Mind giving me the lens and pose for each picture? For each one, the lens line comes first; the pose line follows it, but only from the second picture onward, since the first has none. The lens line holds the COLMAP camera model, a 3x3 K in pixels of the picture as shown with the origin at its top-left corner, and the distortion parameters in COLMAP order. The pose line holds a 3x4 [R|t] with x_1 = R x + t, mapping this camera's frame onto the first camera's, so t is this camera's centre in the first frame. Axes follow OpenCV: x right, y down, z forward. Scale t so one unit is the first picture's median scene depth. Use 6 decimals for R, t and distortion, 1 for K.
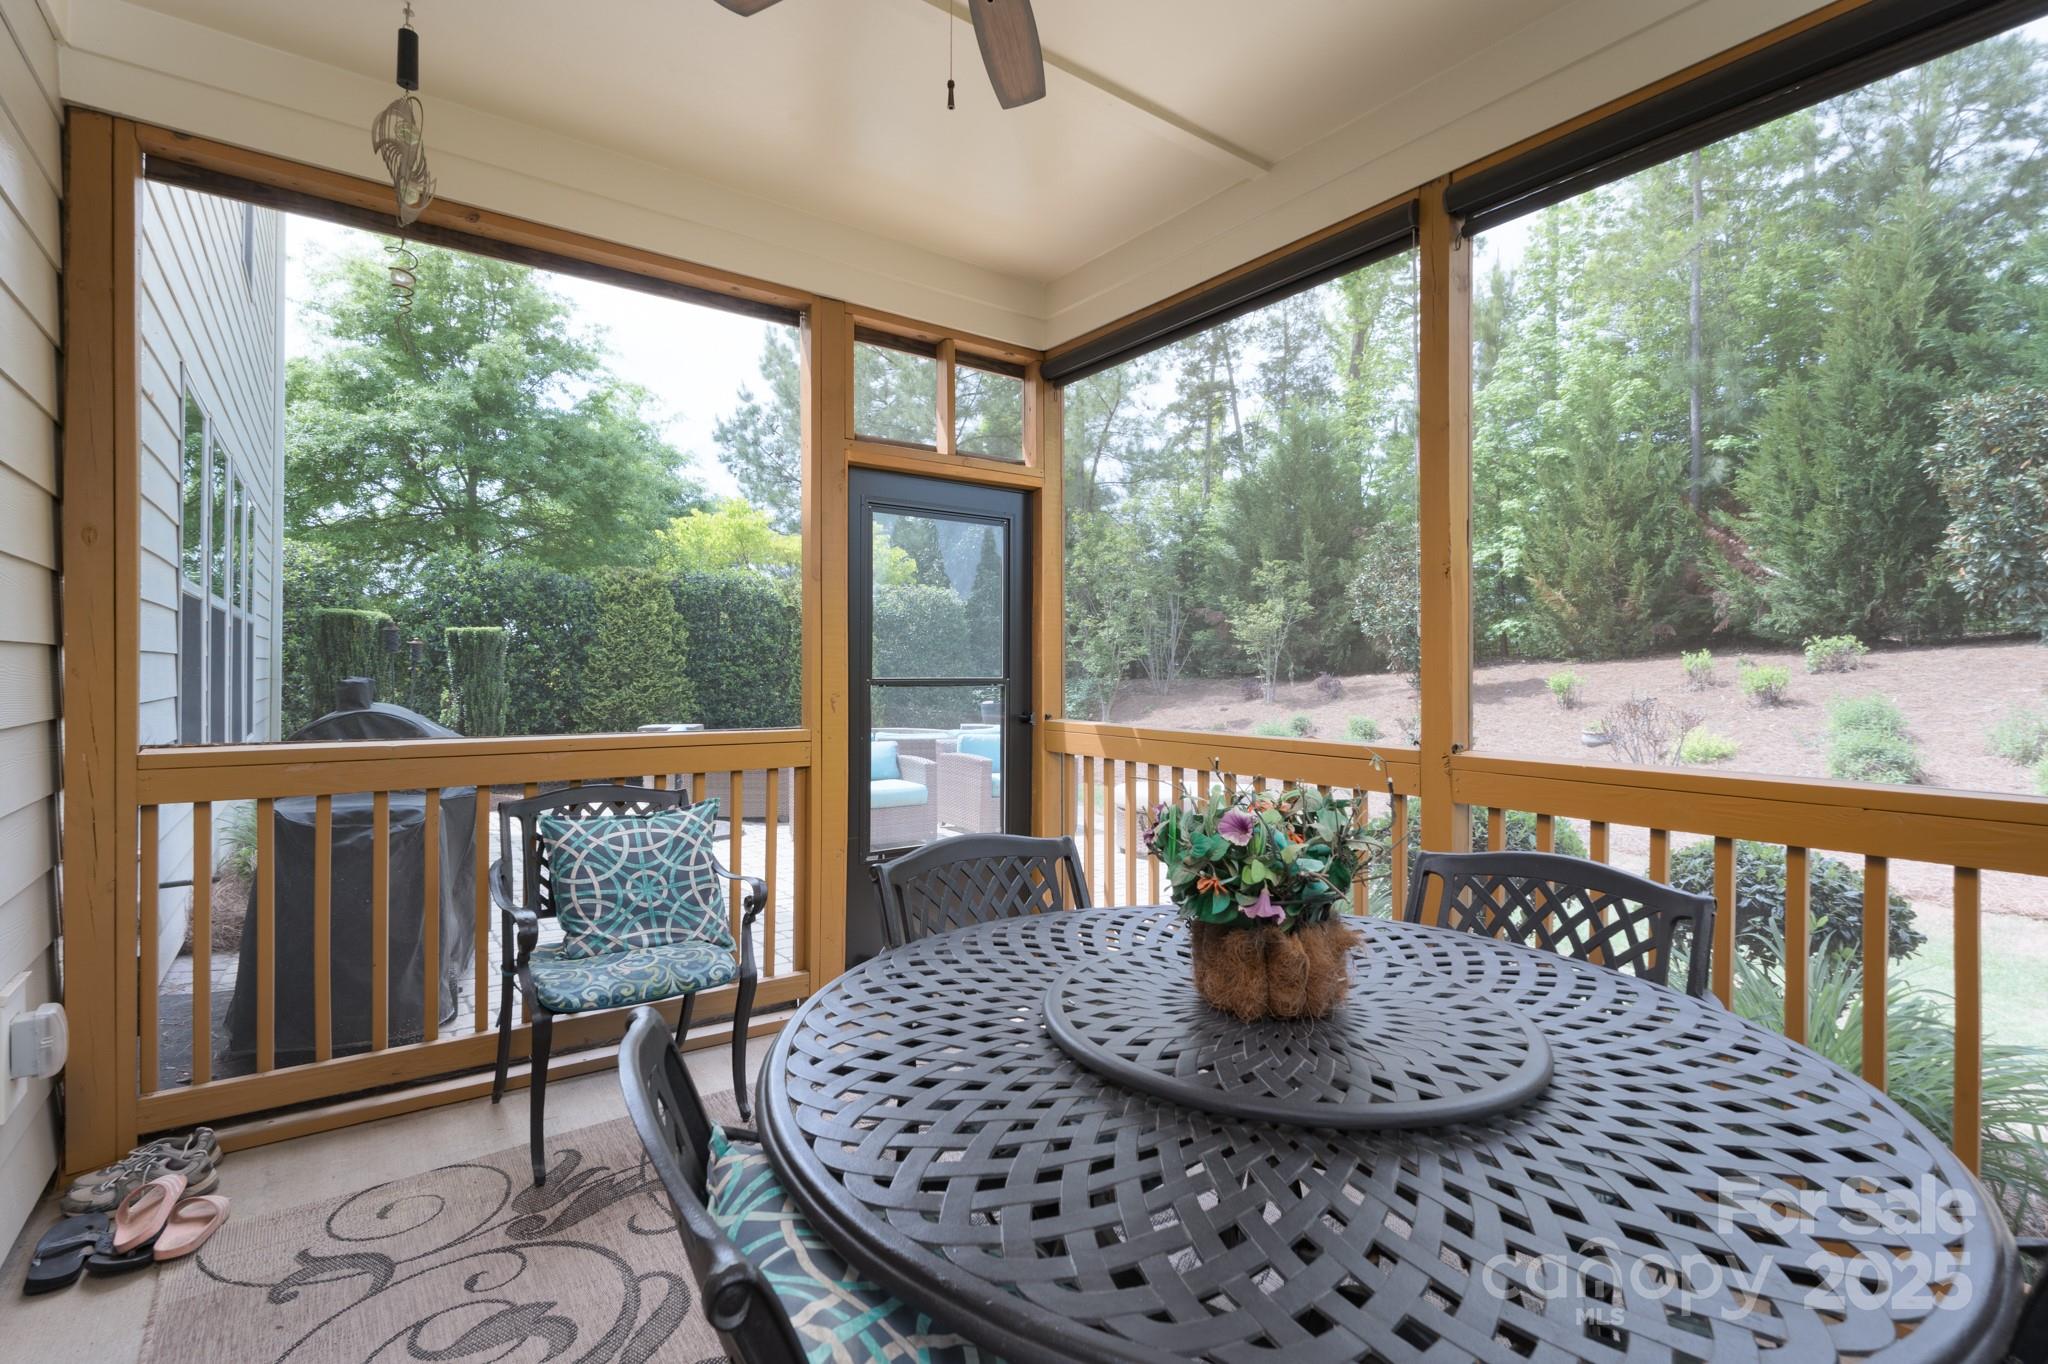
lens RADIAL K [[930.8, 0, 1023.5], [0, 930.8, 665.8], [0, 0, 1]] dist [-0.004269, -0.000772]
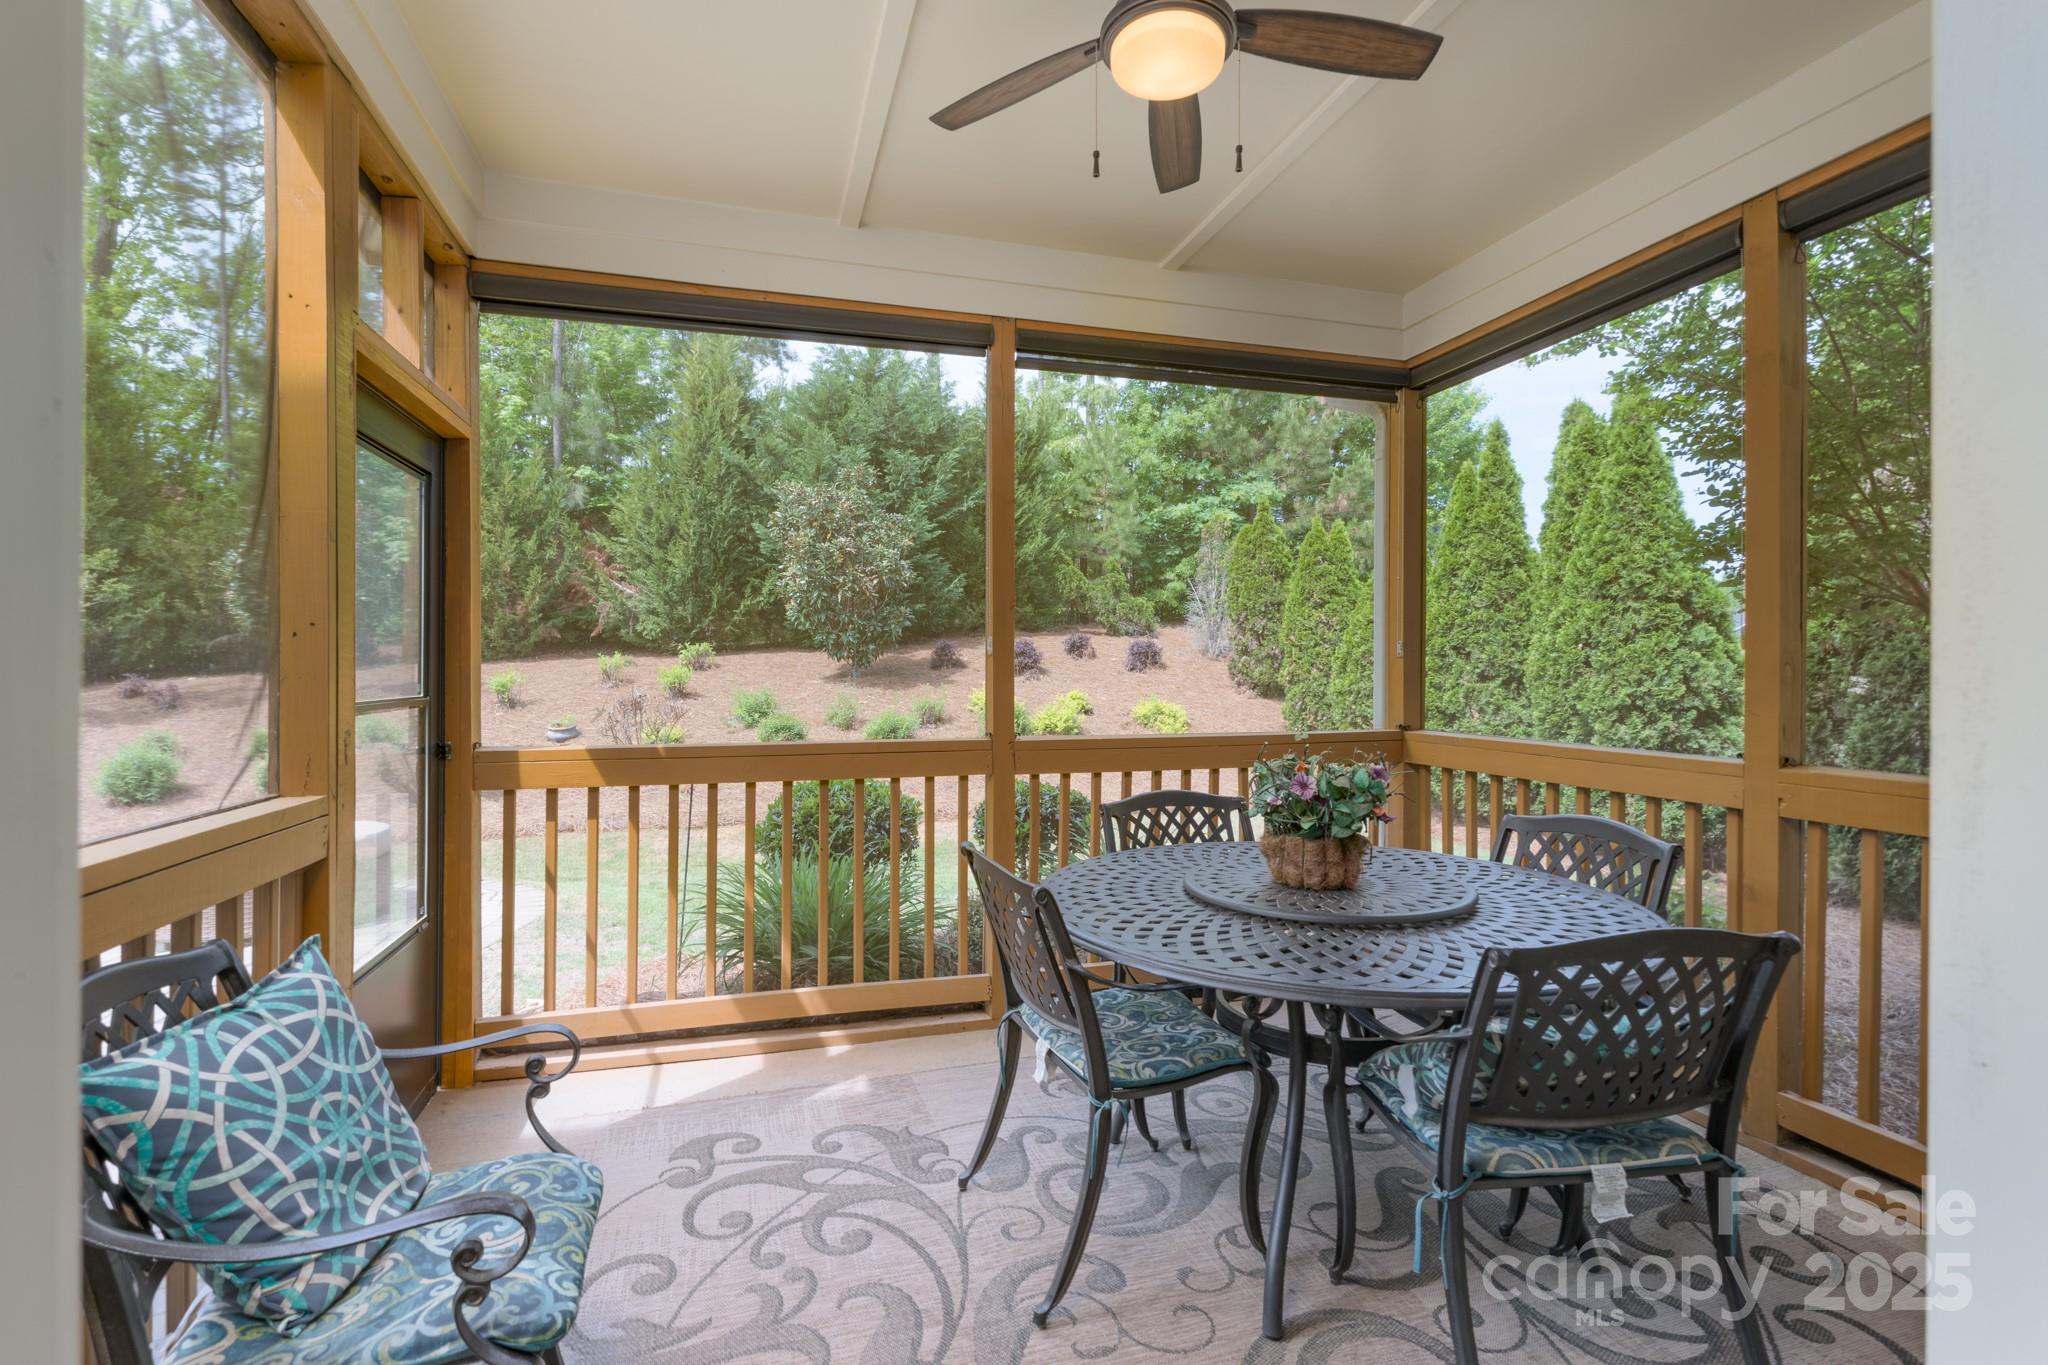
lens RADIAL K [[930.8, 0, 1013.0], [0, 930.8, 677.6], [0, 0, 1]] dist [-0.004269, -0.000772]
pose [[0.349841, -0.013739, 0.936709, -0.209847], [-0.002228, 0.999877, 0.015497, -0.004887], [-0.936807, -0.007509, 0.349767, 0.132486]]
